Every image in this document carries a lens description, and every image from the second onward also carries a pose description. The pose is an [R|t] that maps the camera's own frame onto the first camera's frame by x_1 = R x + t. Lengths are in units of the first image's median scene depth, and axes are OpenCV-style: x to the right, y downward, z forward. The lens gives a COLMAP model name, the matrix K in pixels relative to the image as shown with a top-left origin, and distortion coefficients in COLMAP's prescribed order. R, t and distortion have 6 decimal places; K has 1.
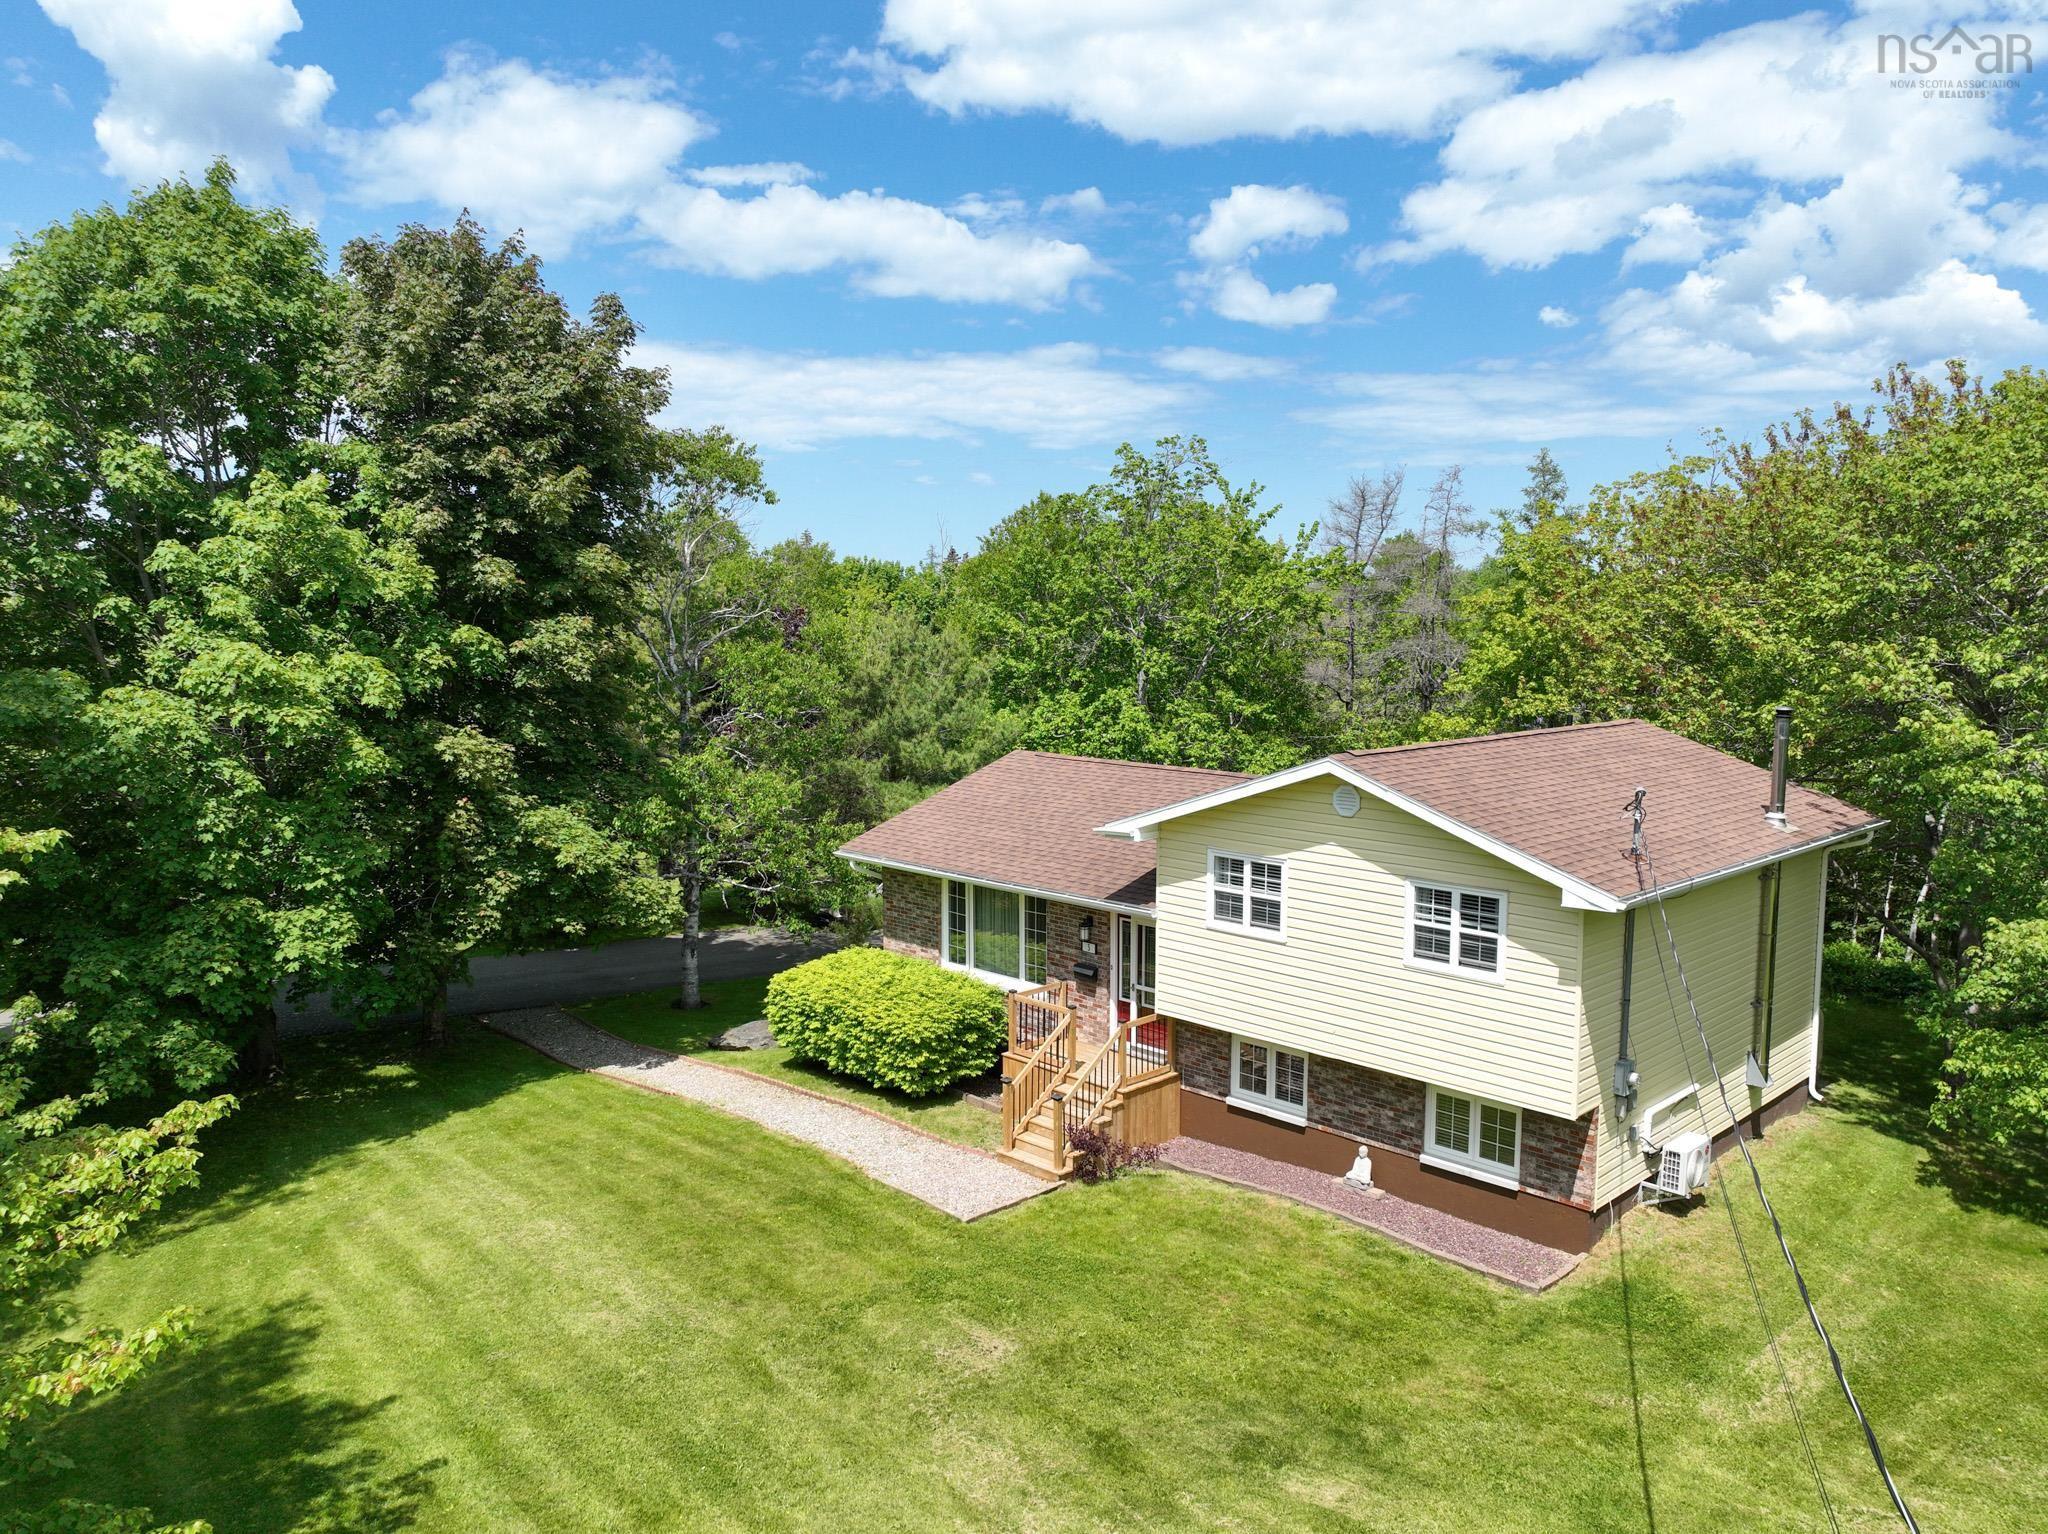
lens RADIAL K [[1501.8, 0, 1042.3], [0, 1501.8, 763.3], [0, 0, 1]] dist [0.004546, -0.003328]
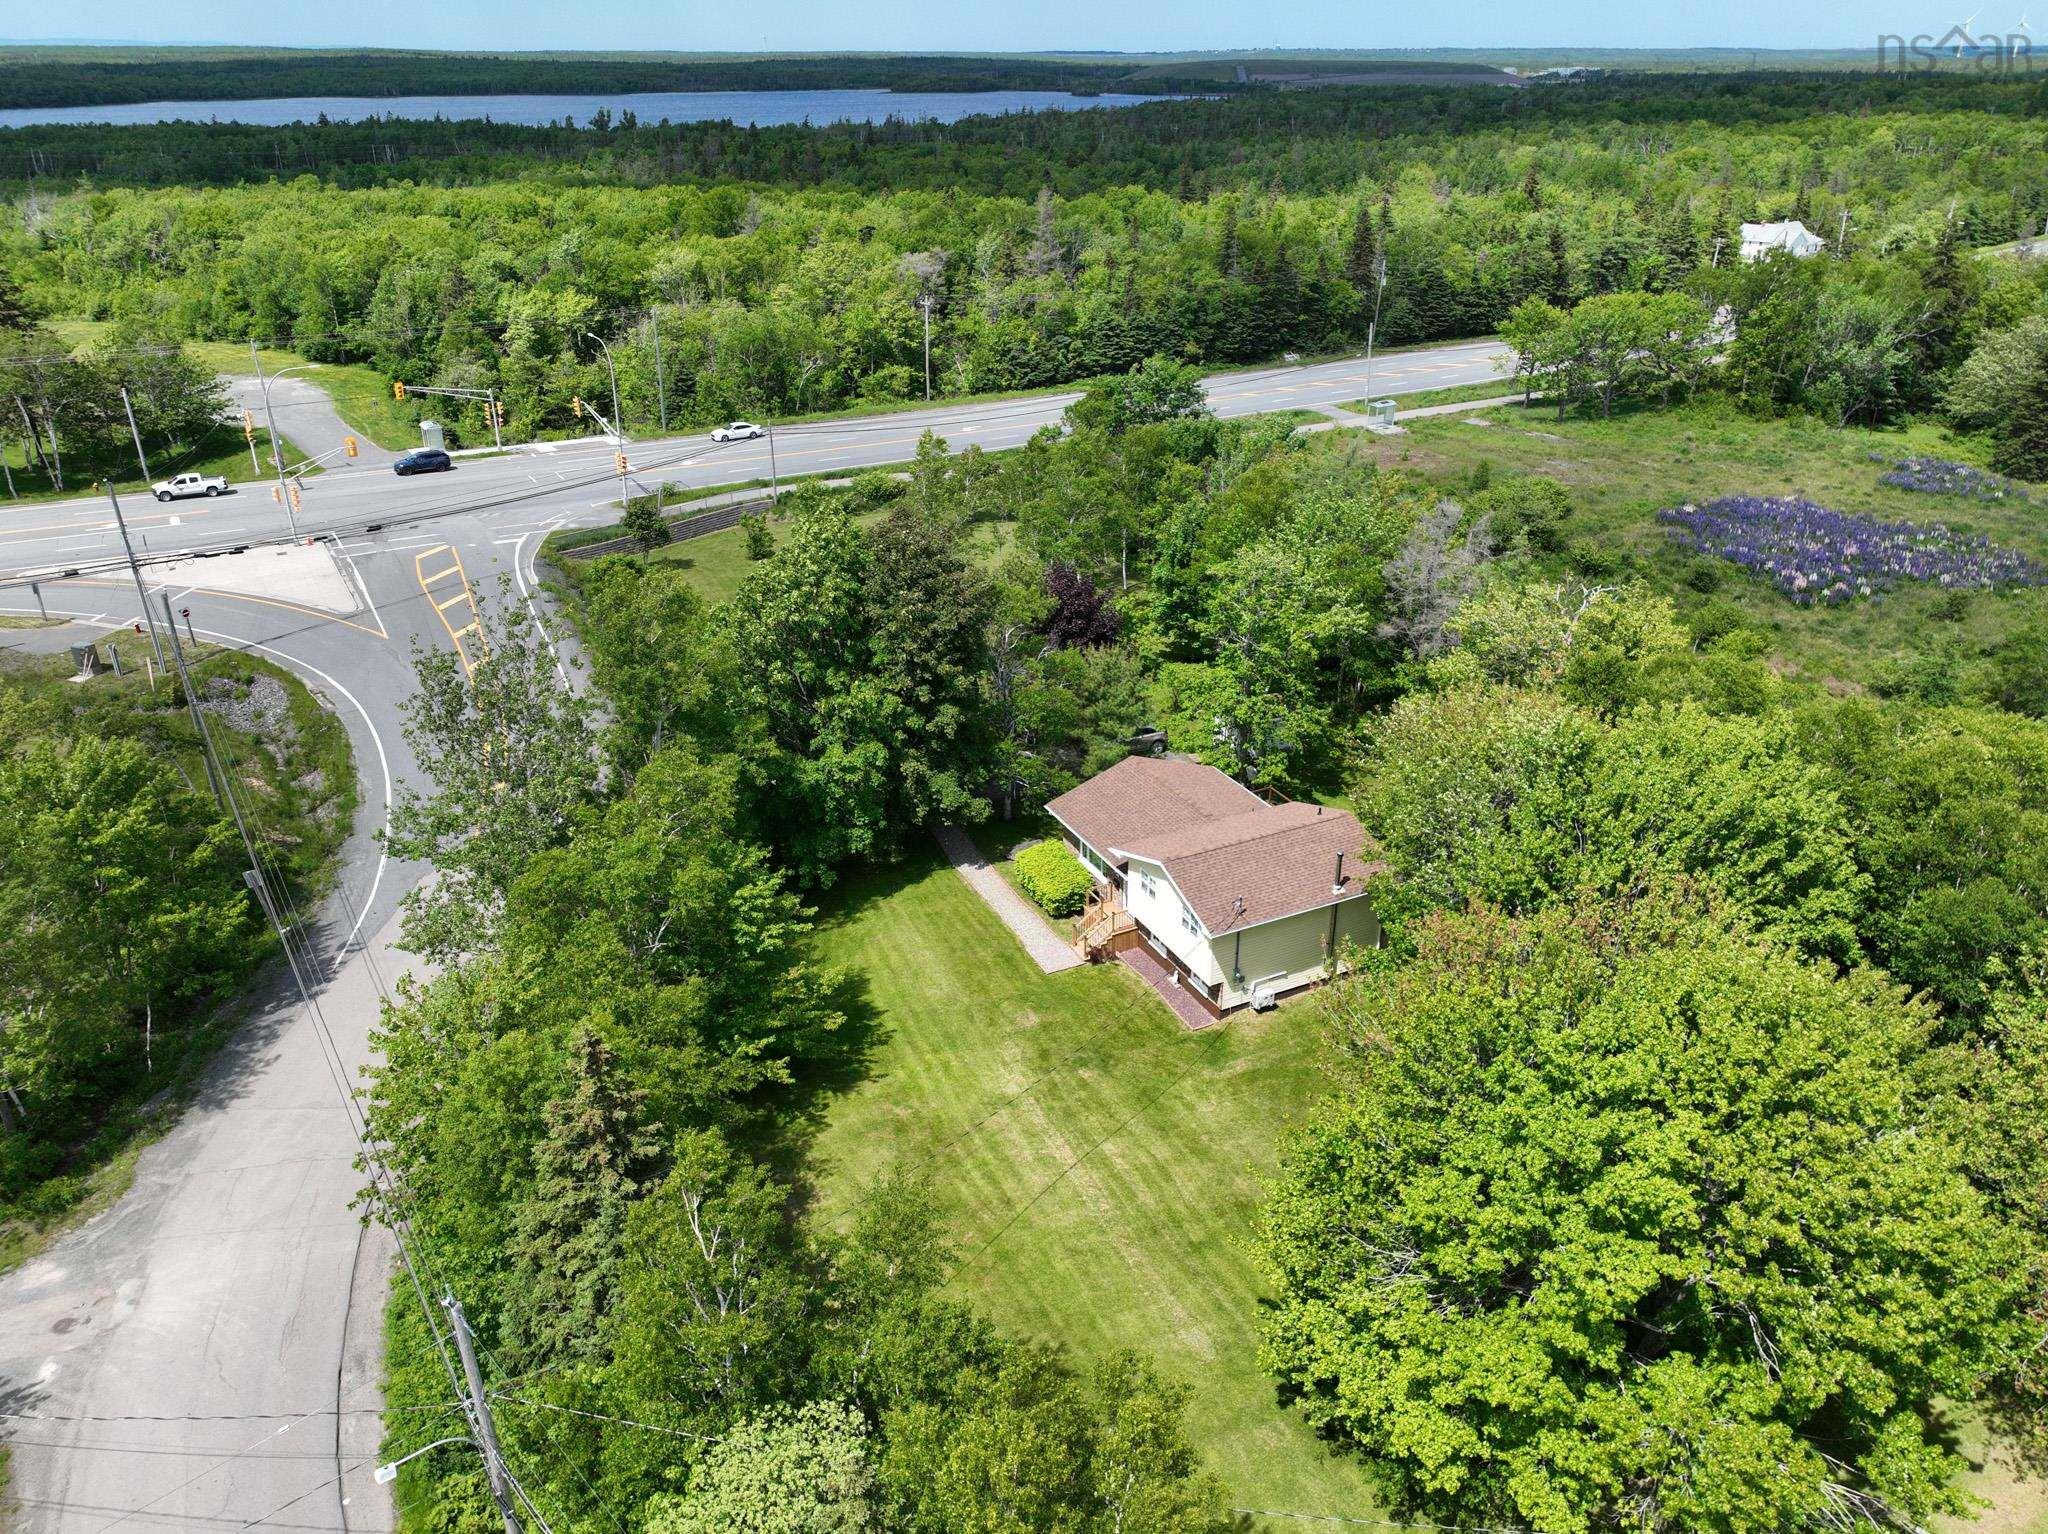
lens RADIAL K [[1501.8, 0, 1042.3], [0, 1501.8, 763.3], [0, 0, 1]] dist [0.004546, -0.003328]
pose [[0.949148, 0.132886, -0.285411, 0.736507], [-0.027742, 0.938330, 0.344625, -1.136471], [0.313605, -0.319183, 0.894301, -1.613365]]
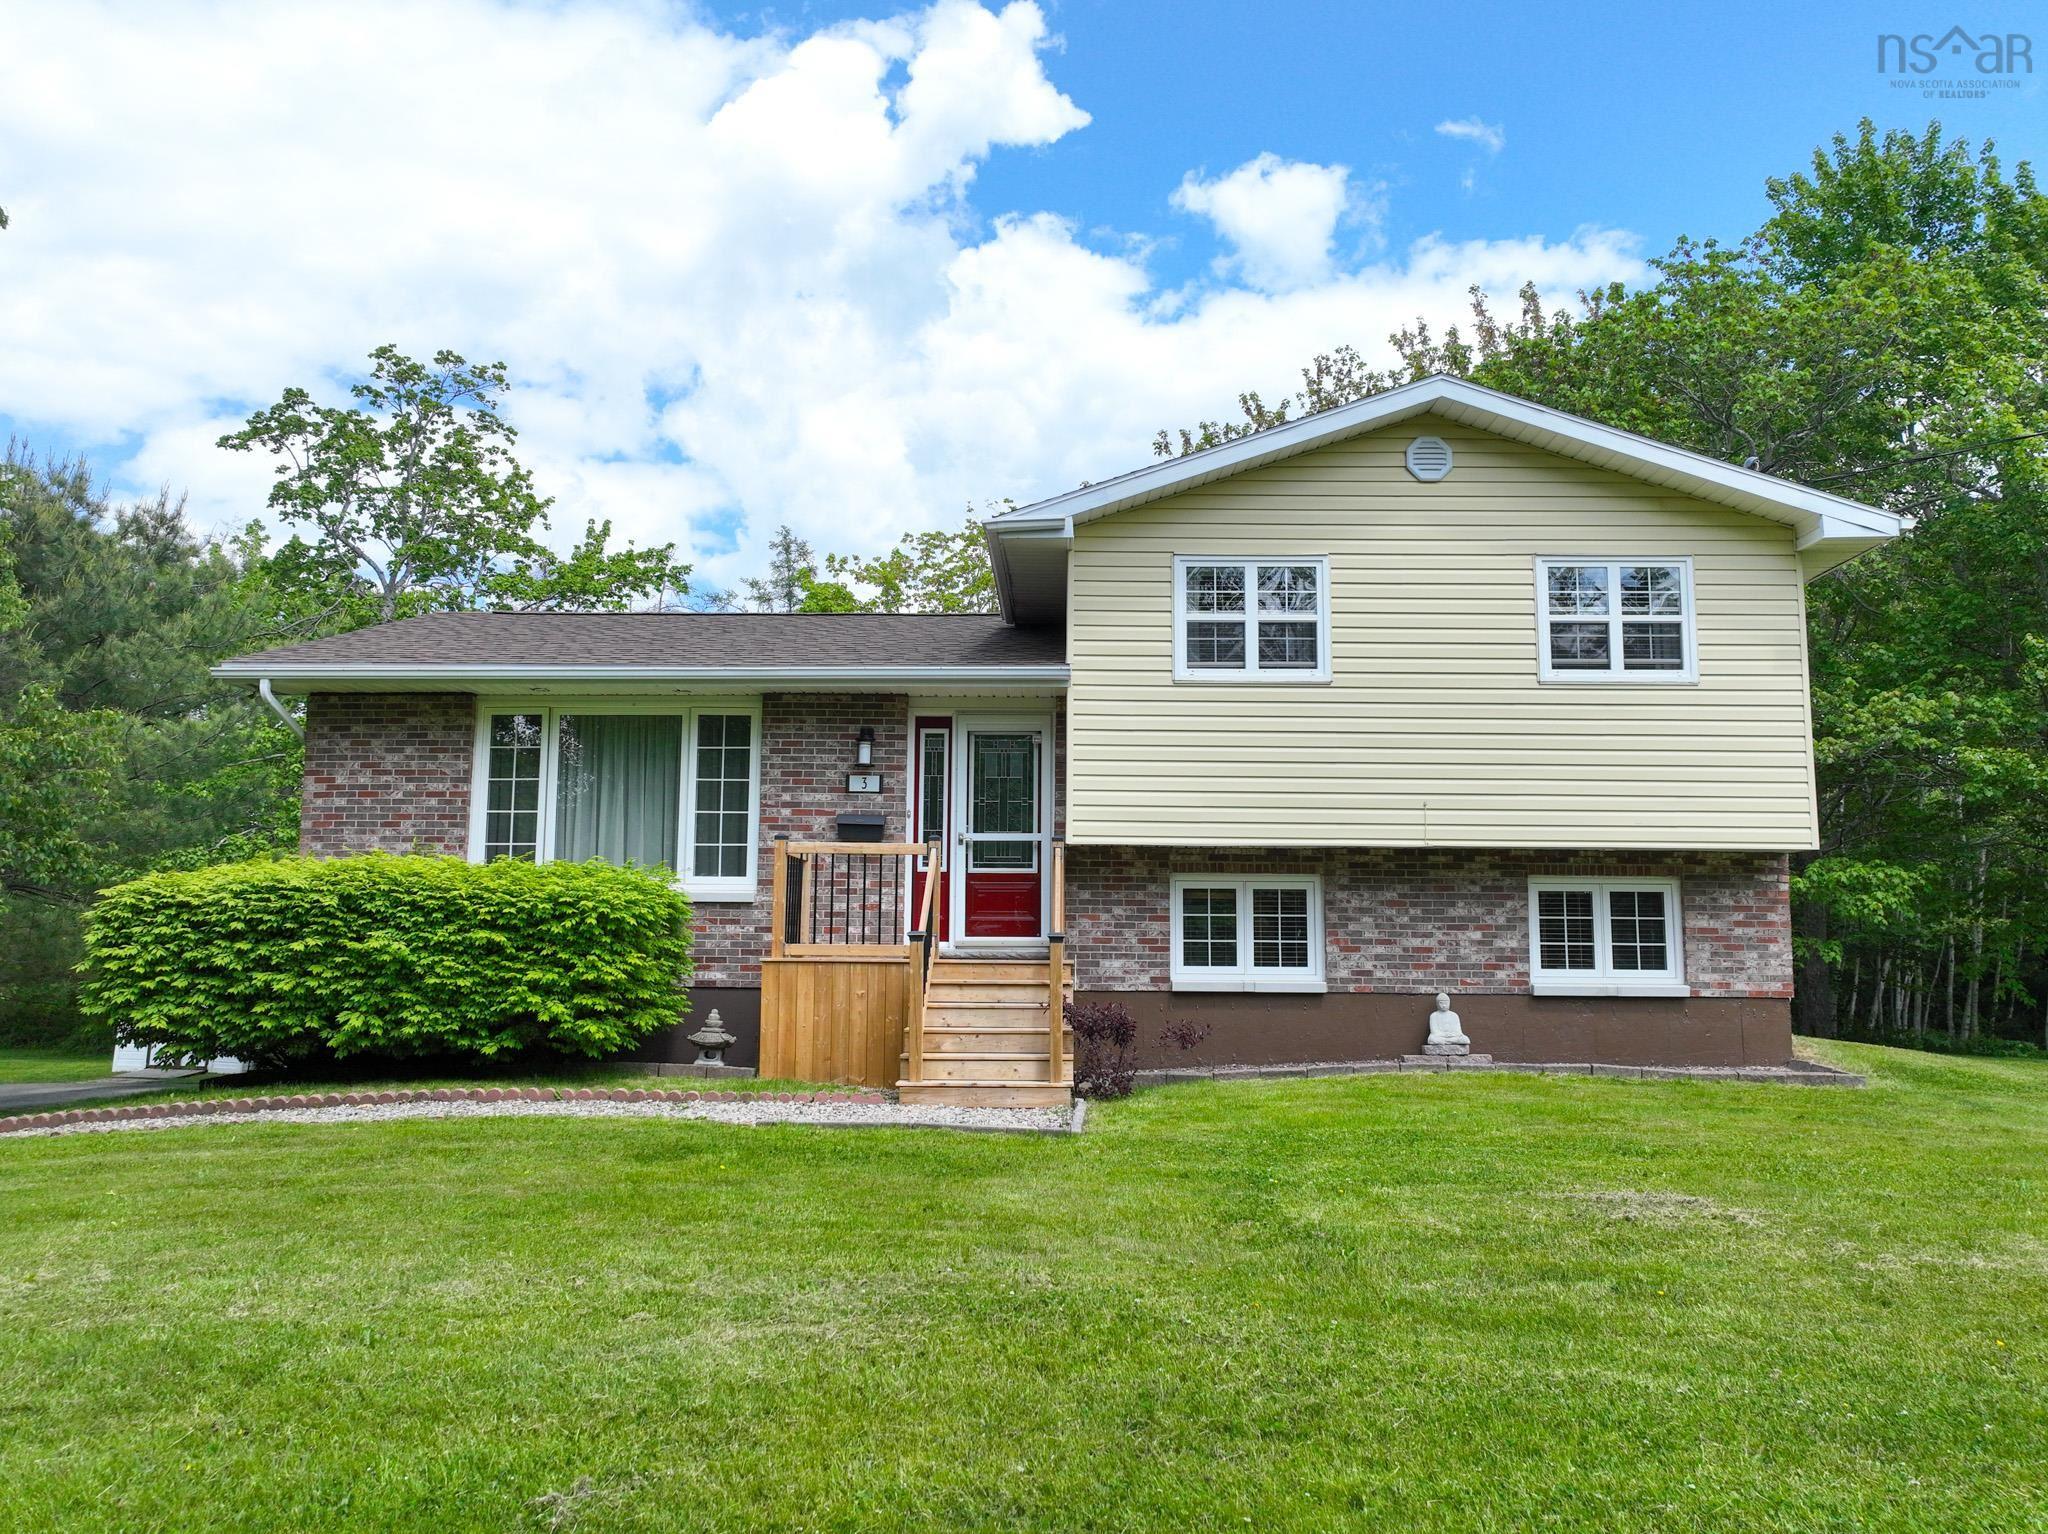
lens RADIAL K [[1501.8, 0, 1042.3], [0, 1501.8, 763.3], [0, 0, 1]] dist [0.004546, -0.003328]
pose [[0.721124, 0.089172, 0.687043, -0.355797], [0.068131, 0.977747, -0.198414, 0.263227], [-0.689448, 0.189890, 0.699002, 0.615876]]
